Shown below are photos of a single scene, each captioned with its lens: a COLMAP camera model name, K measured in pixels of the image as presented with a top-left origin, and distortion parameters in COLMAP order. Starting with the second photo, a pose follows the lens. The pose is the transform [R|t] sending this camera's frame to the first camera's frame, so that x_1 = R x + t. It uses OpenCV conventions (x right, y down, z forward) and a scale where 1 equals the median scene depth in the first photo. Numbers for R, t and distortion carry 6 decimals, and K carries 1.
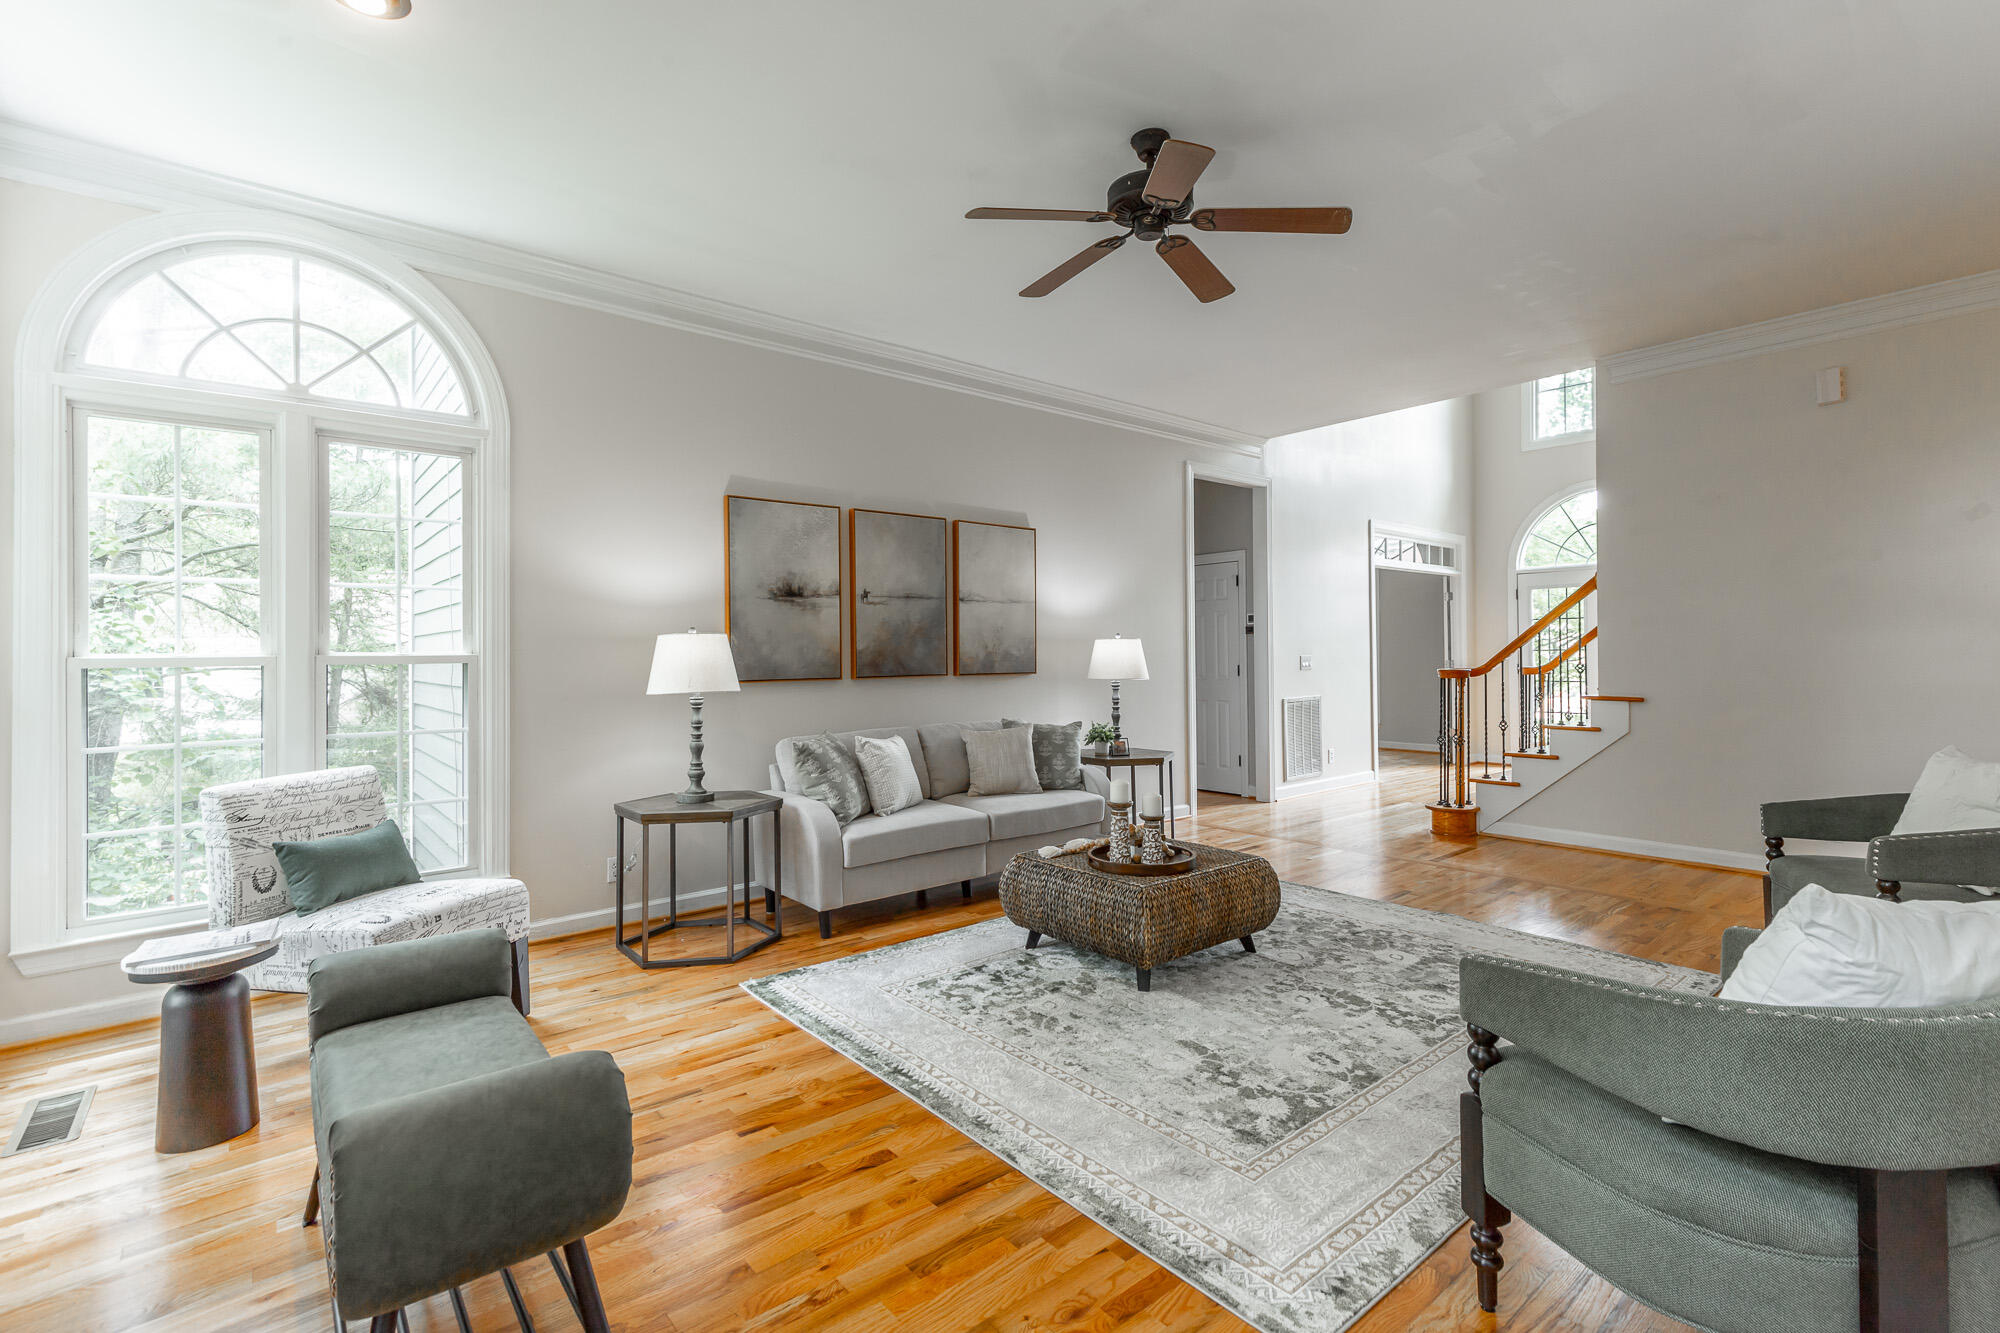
lens RADIAL K [[910.0, 0, 1006.6], [0, 910.0, 651.0], [0, 0, 1]] dist [0.007816, 0.000301]
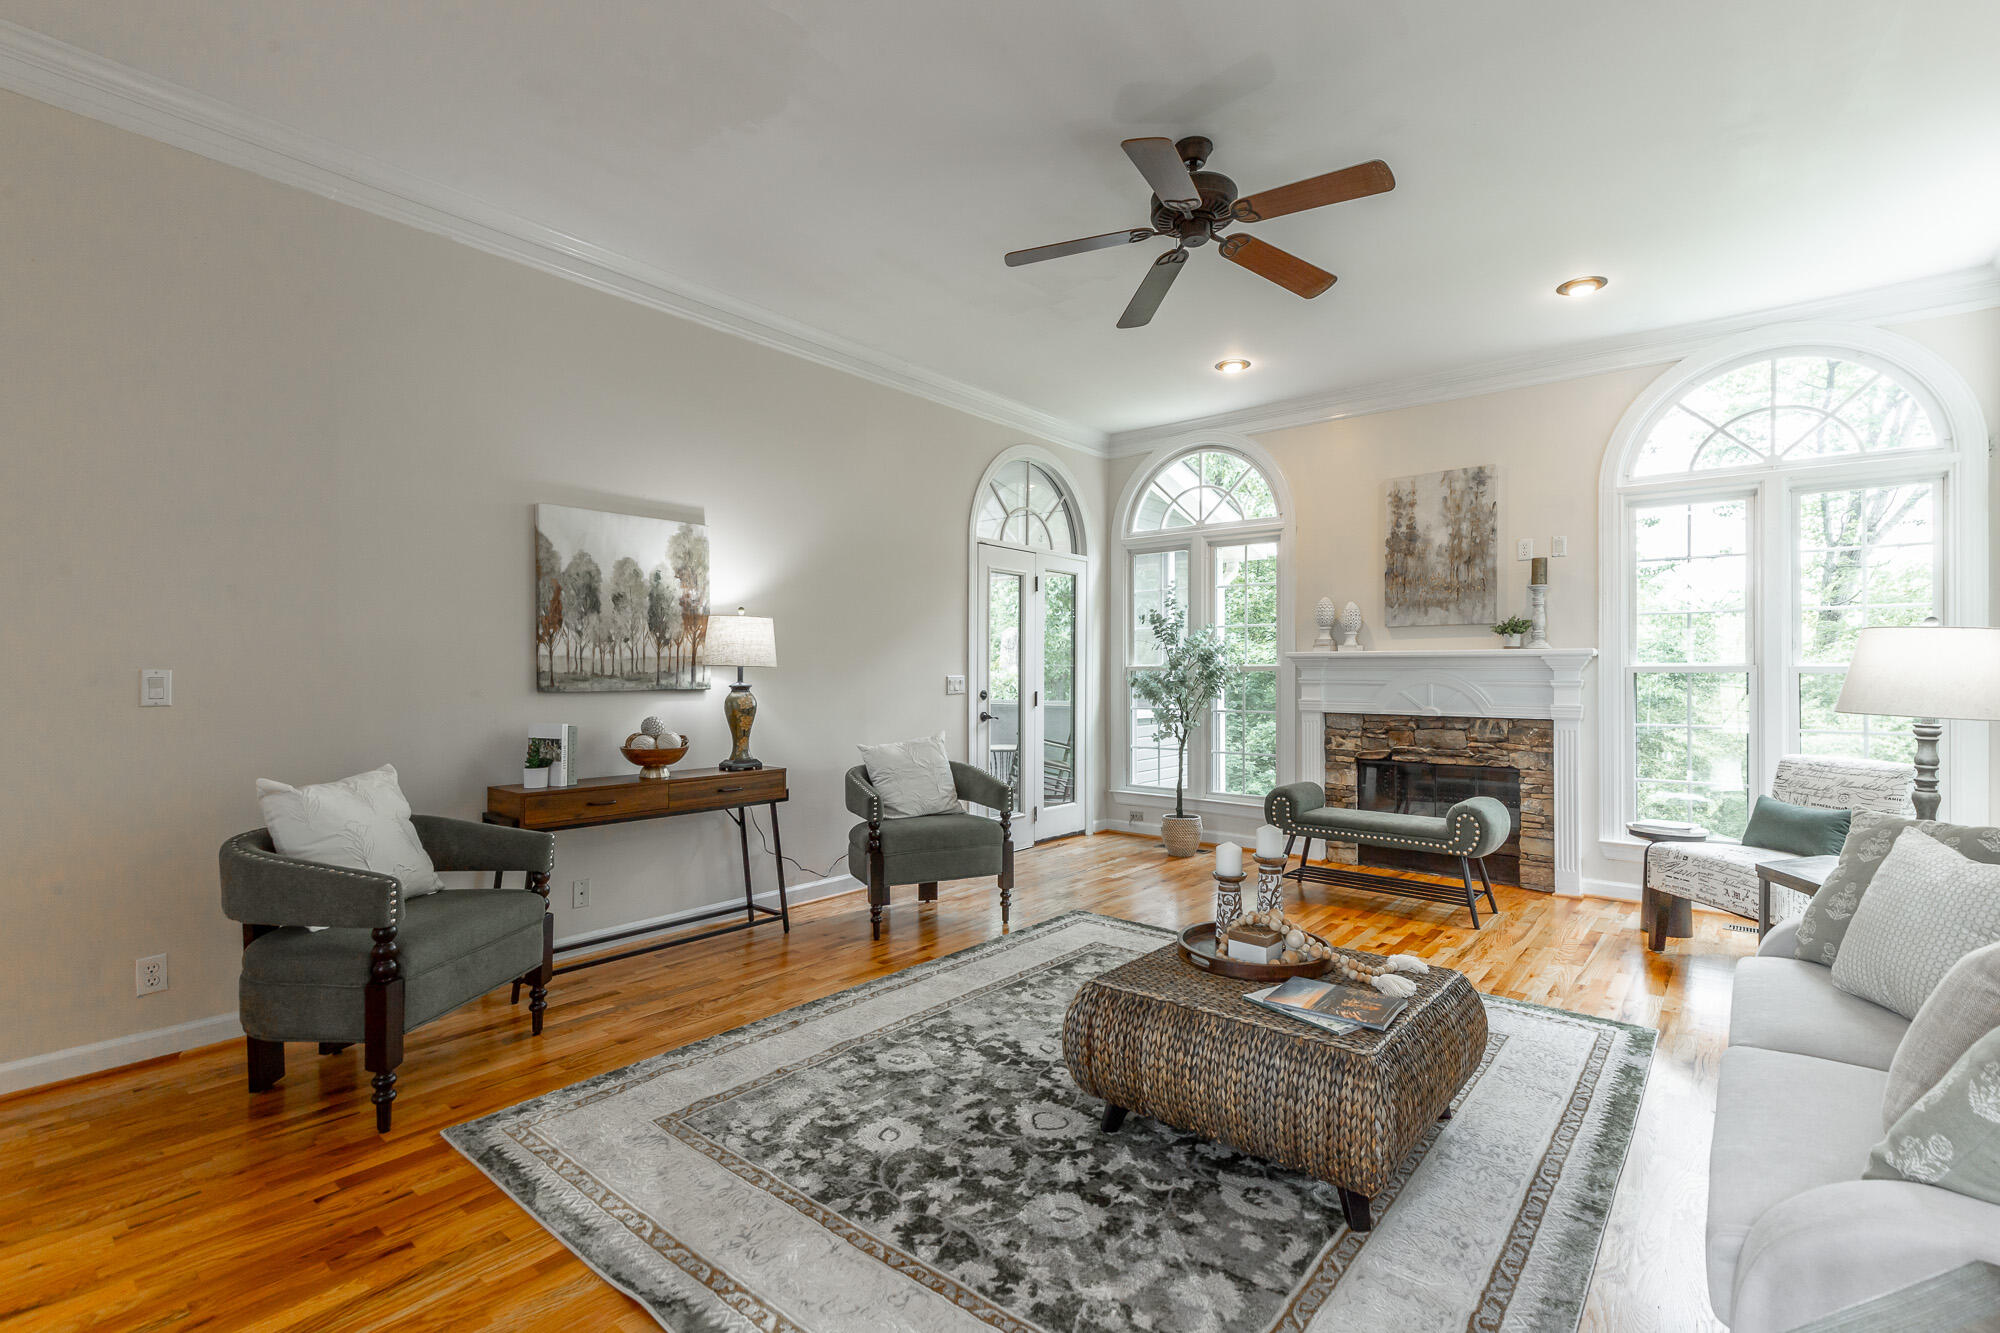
lens RADIAL K [[910.0, 0, 985.6], [0, 910.0, 672.3], [0, 0, 1]] dist [0.007816, 0.000301]
pose [[-0.987079, 0.005229, -0.160150, 0.526834], [0.006094, 0.999969, -0.004908, 0.016697], [0.160120, -0.005821, -0.987080, 1.878587]]
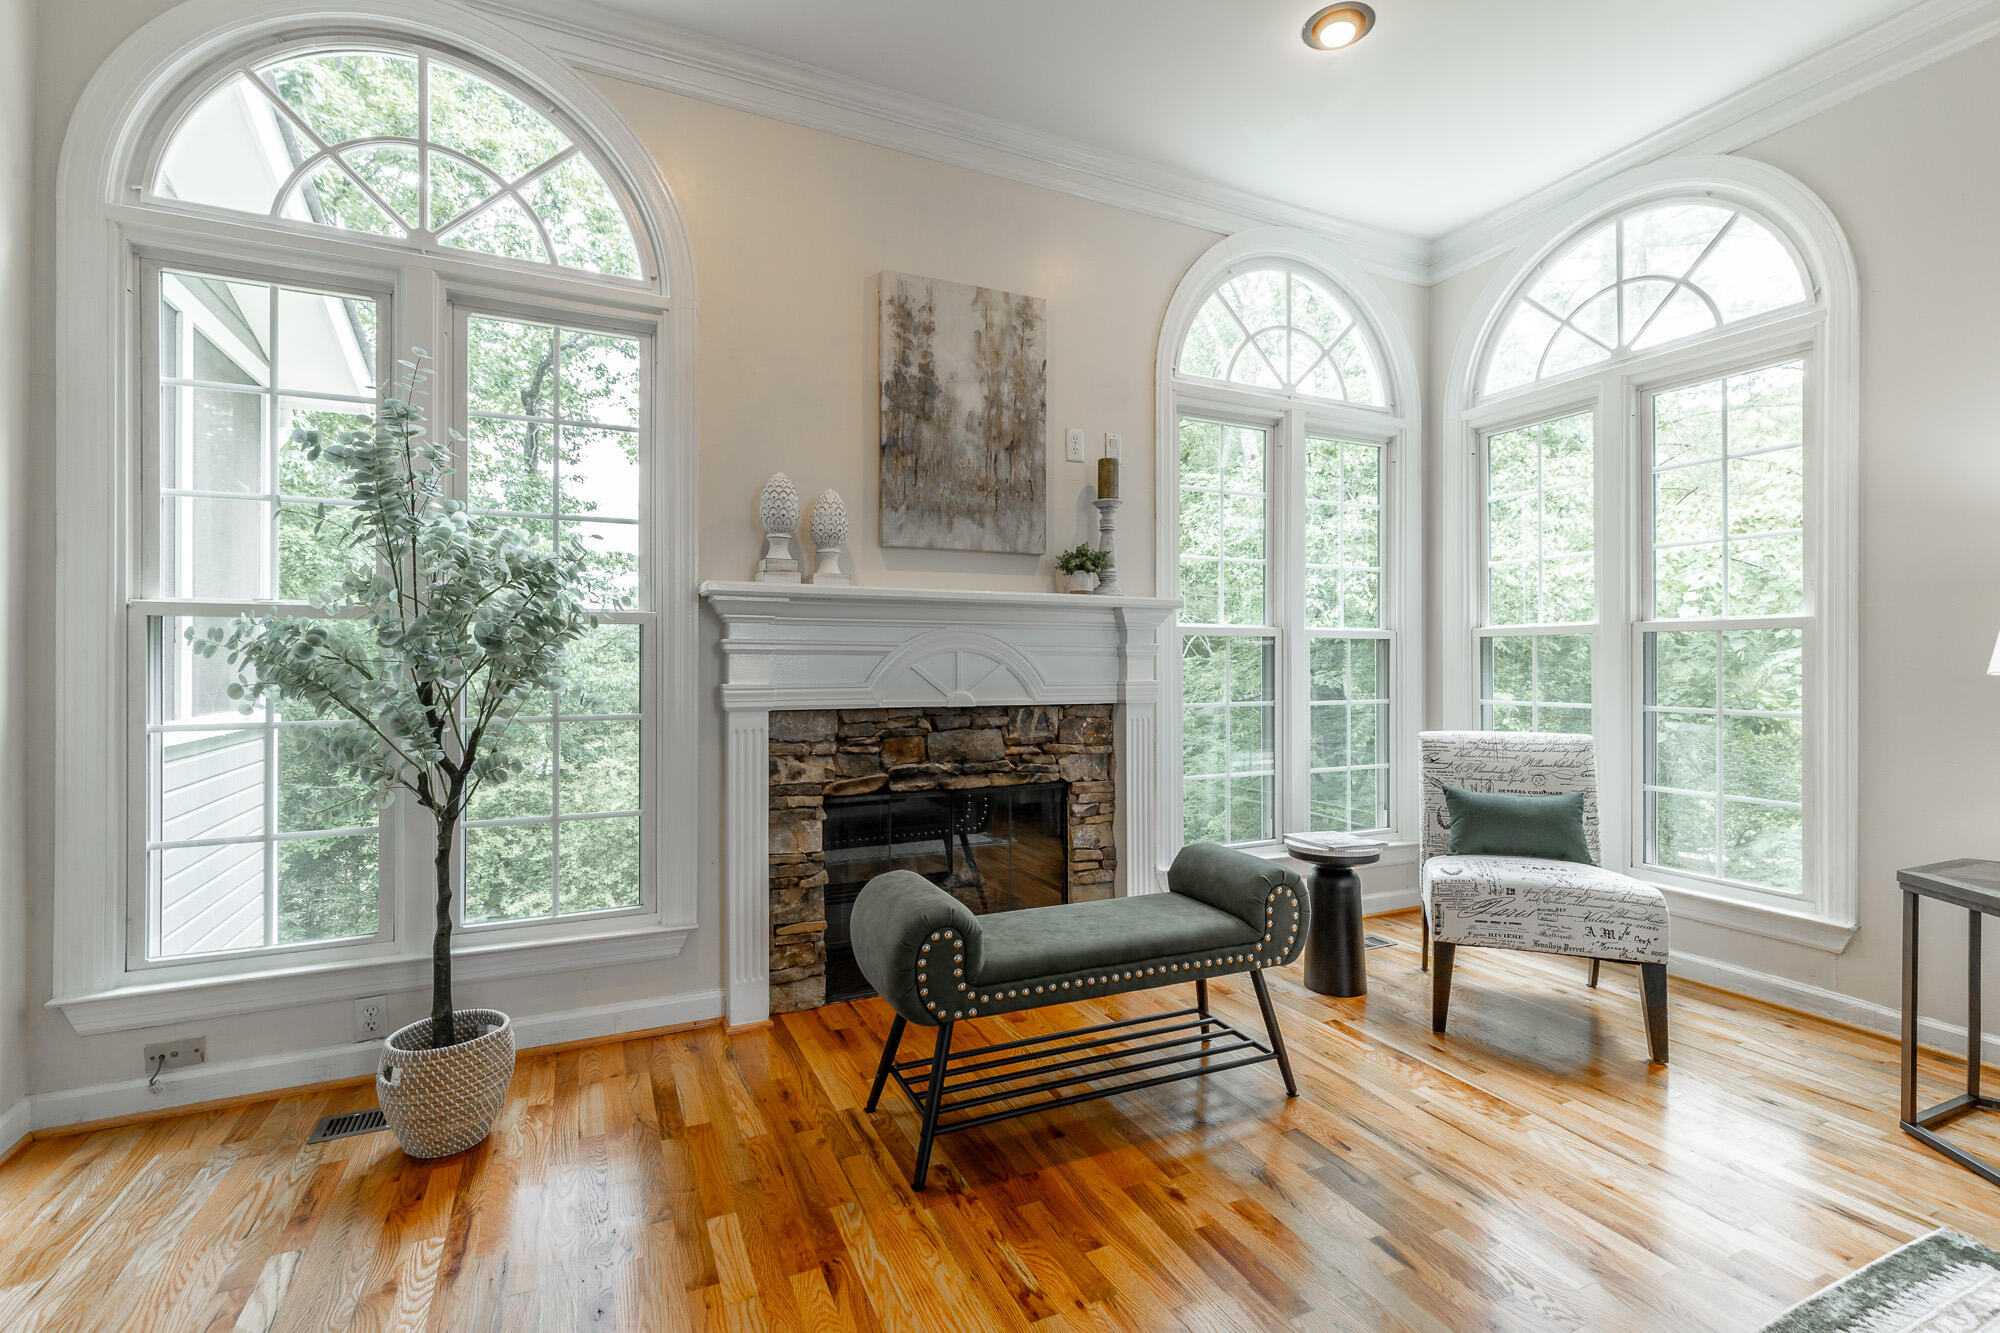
lens RADIAL K [[910.0, 0, 1010.1], [0, 910.0, 653.6], [0, 0, 1]] dist [0.007816, 0.000301]
pose [[-0.251610, -0.000559, -0.967829, 0.365760], [0.005184, 0.999985, -0.001925, 0.039469], [0.967815, -0.005501, -0.251603, 0.657458]]
